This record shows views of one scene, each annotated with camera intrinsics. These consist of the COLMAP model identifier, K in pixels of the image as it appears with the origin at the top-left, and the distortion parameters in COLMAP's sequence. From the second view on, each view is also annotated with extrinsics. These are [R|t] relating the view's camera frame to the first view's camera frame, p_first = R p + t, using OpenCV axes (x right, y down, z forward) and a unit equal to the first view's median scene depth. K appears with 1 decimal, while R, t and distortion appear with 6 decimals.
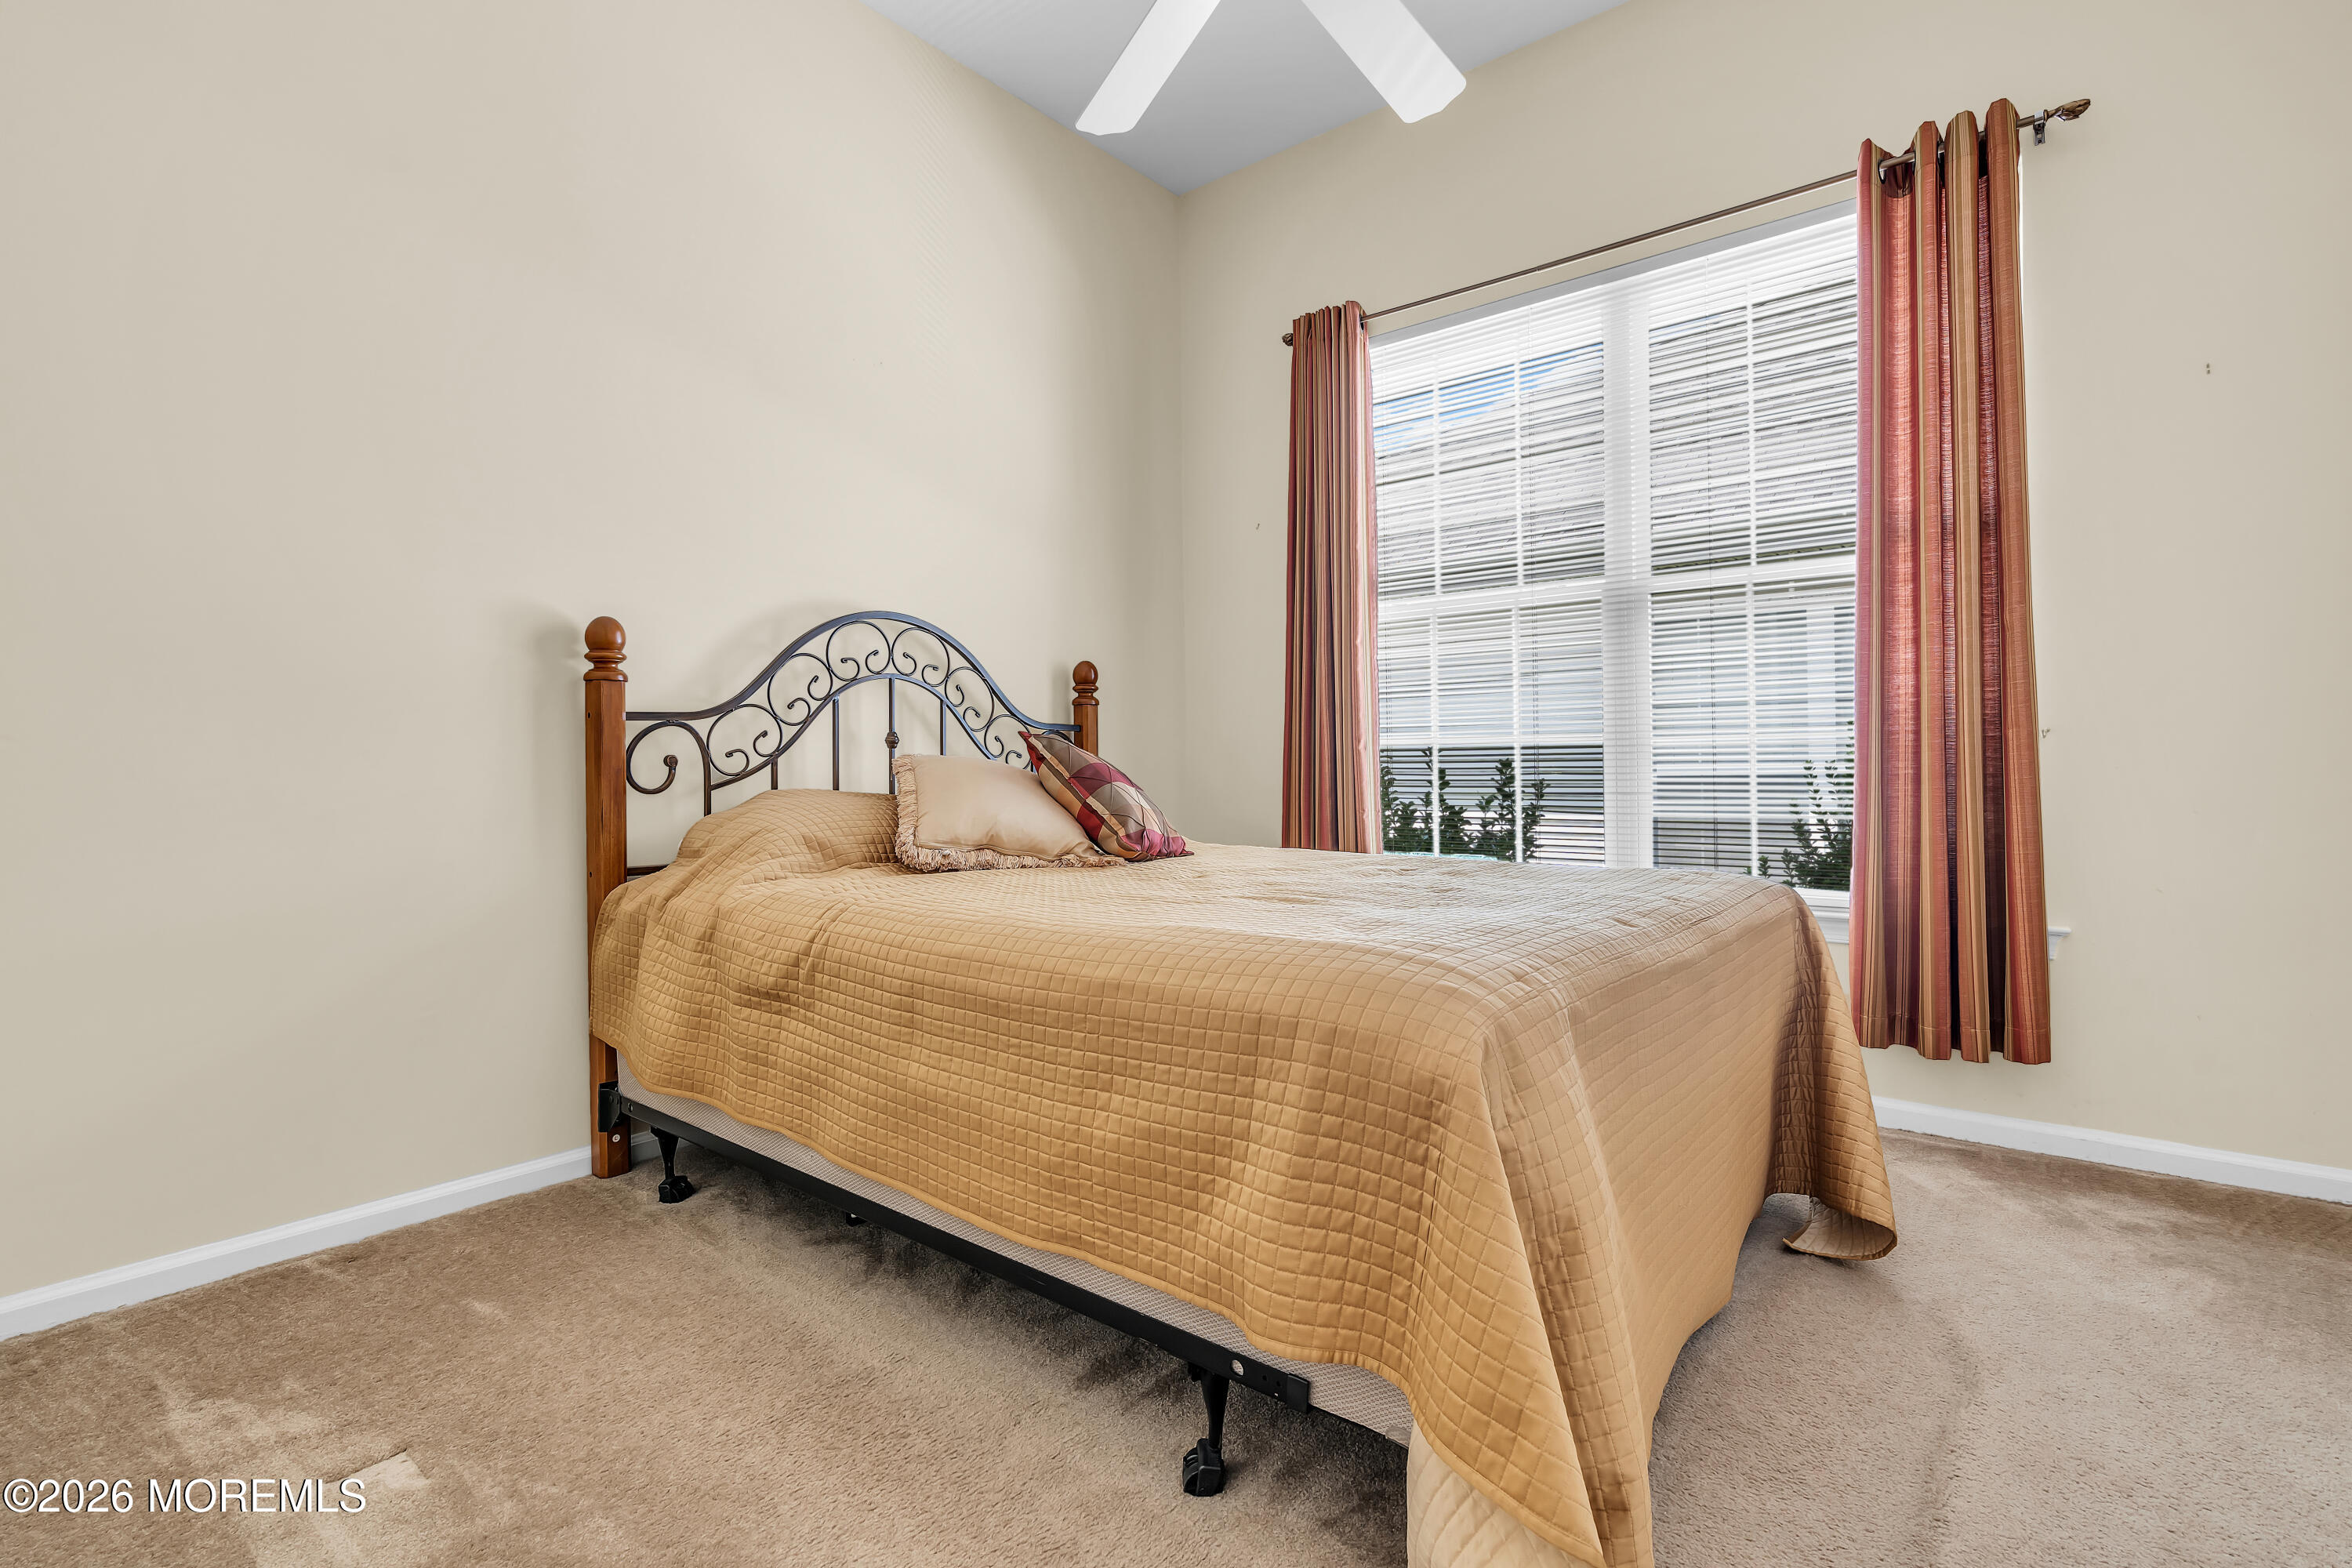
lens RADIAL K [[1058.2, 0, 1169.2], [0, 1058.2, 778.6], [0, 0, 1]] dist [-0.009618, 0.003178]
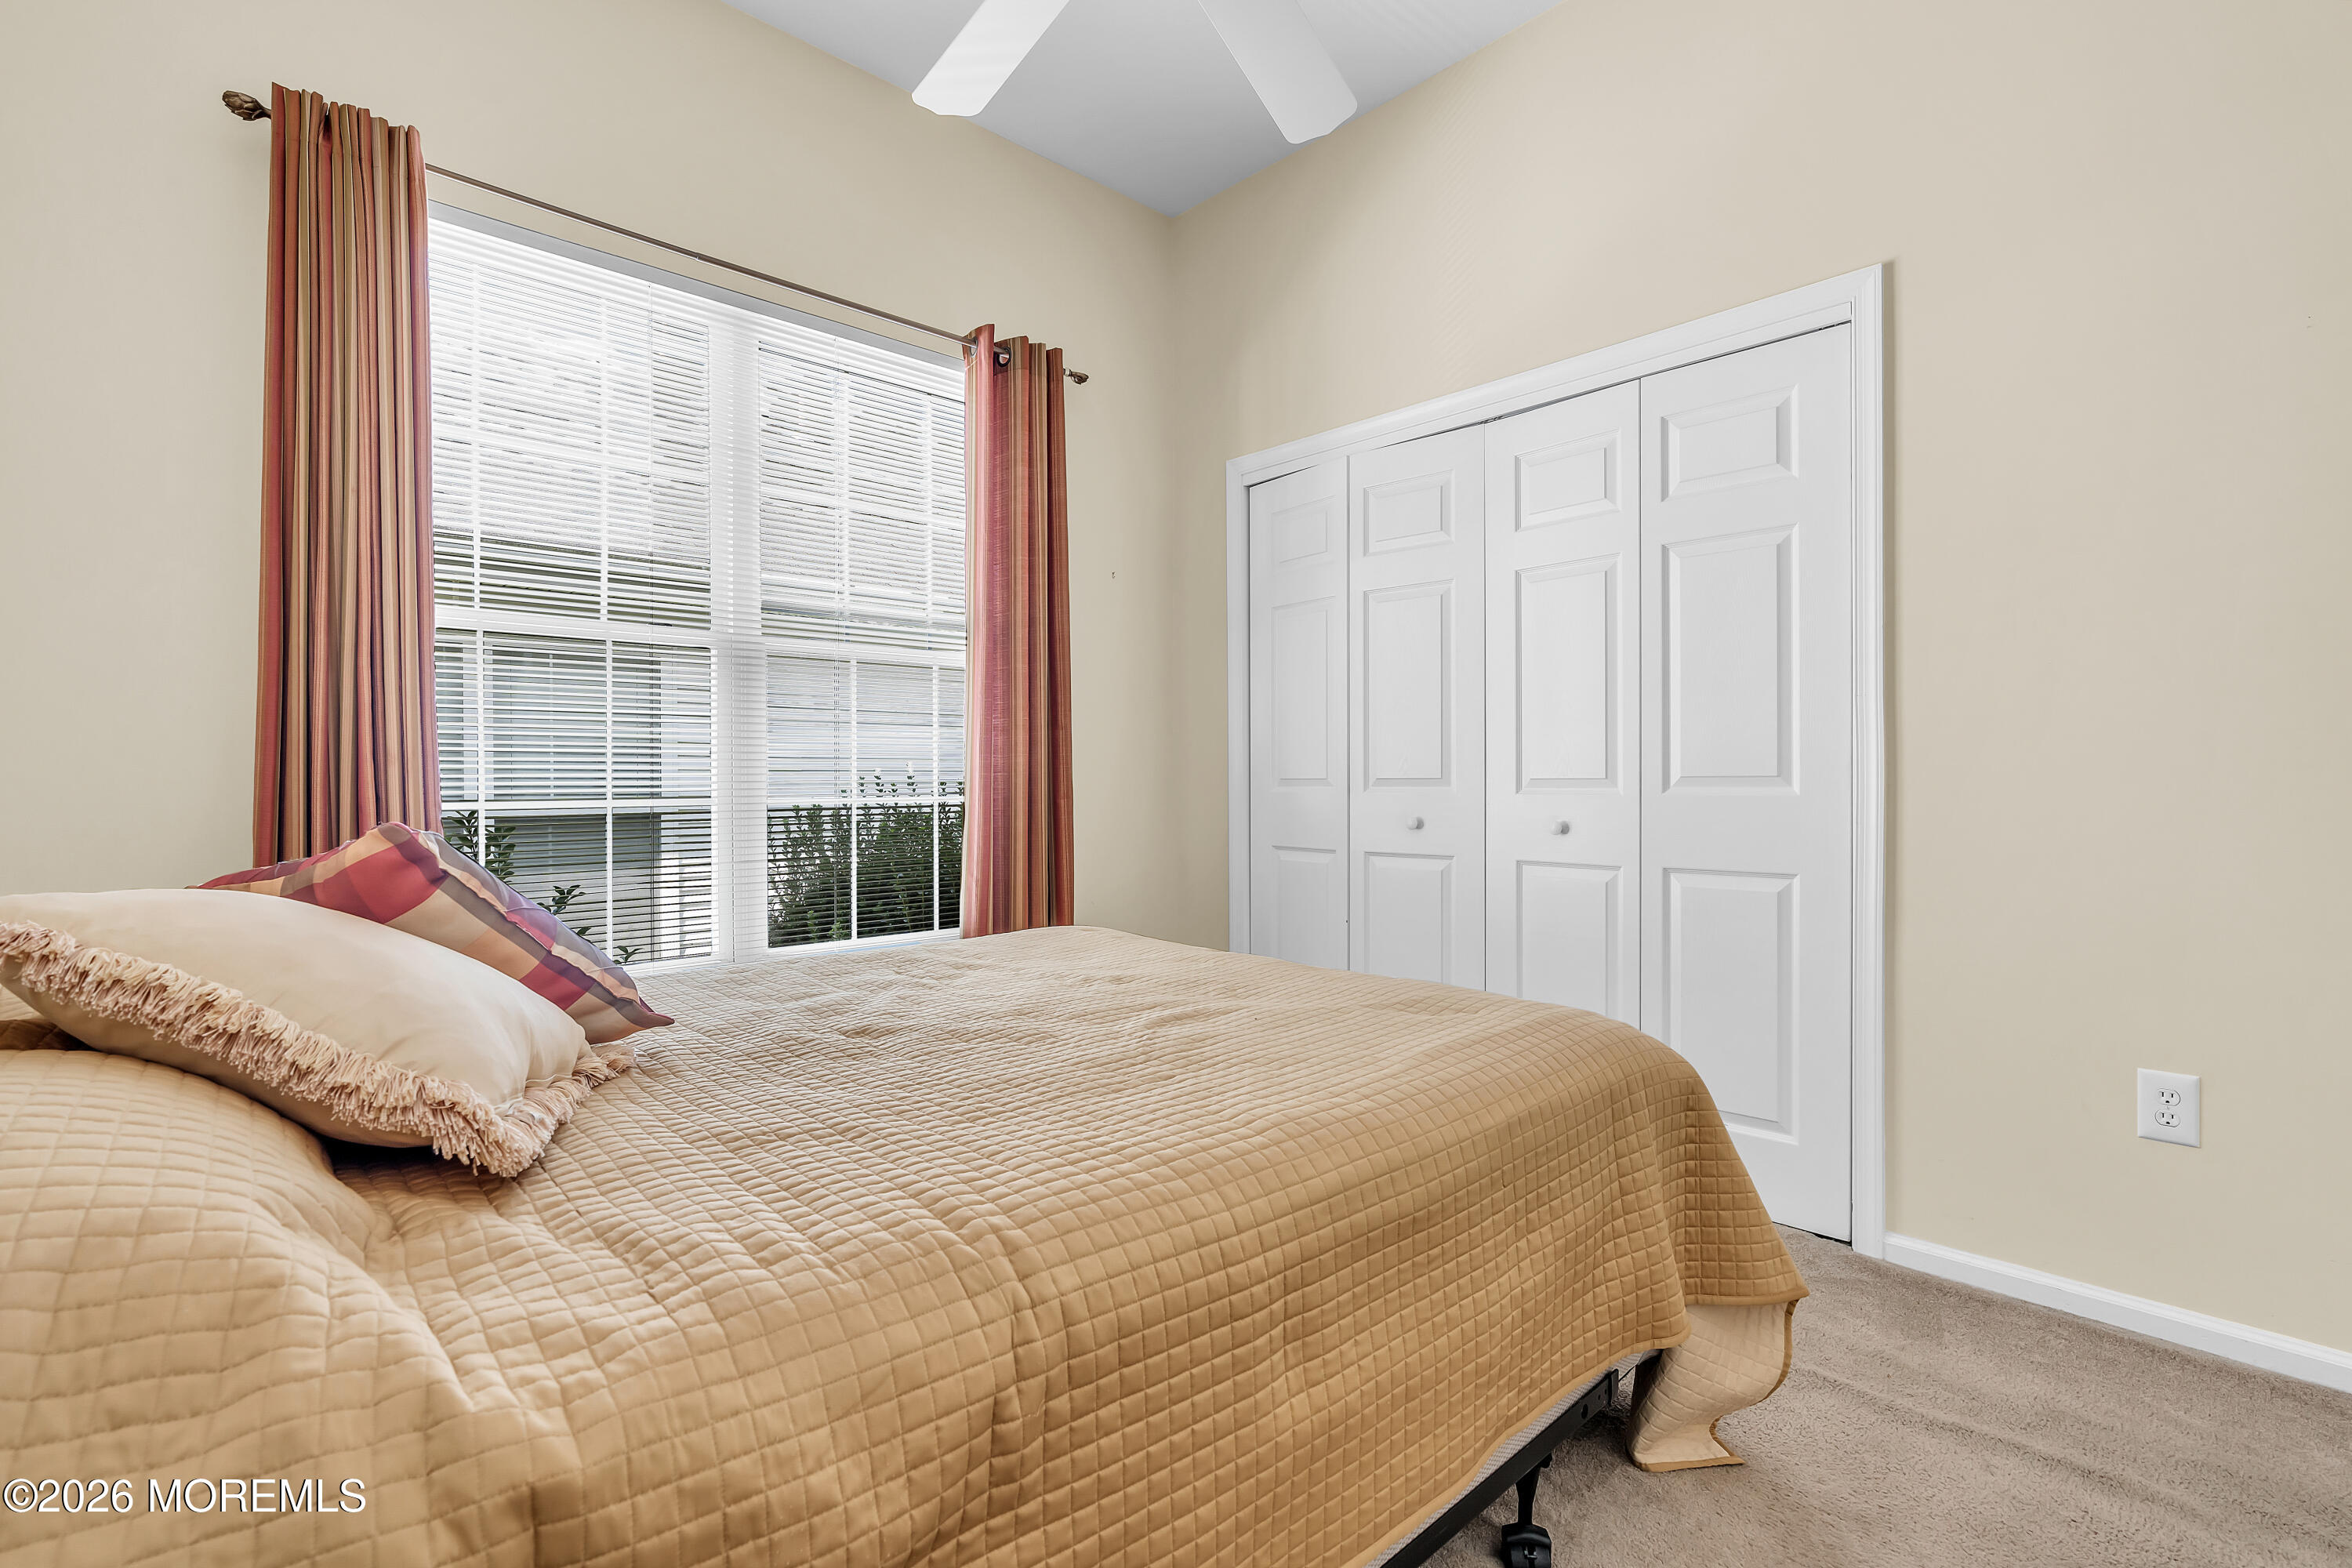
lens RADIAL K [[1058.2, 0, 1169.2], [0, 1058.2, 778.6], [0, 0, 1]] dist [-0.009618, 0.003178]
pose [[0.152270, 0.010774, 0.988280, -0.533254], [0.021026, 0.999679, -0.014138, -0.048650], [-0.988115, 0.022932, 0.151994, 0.615448]]
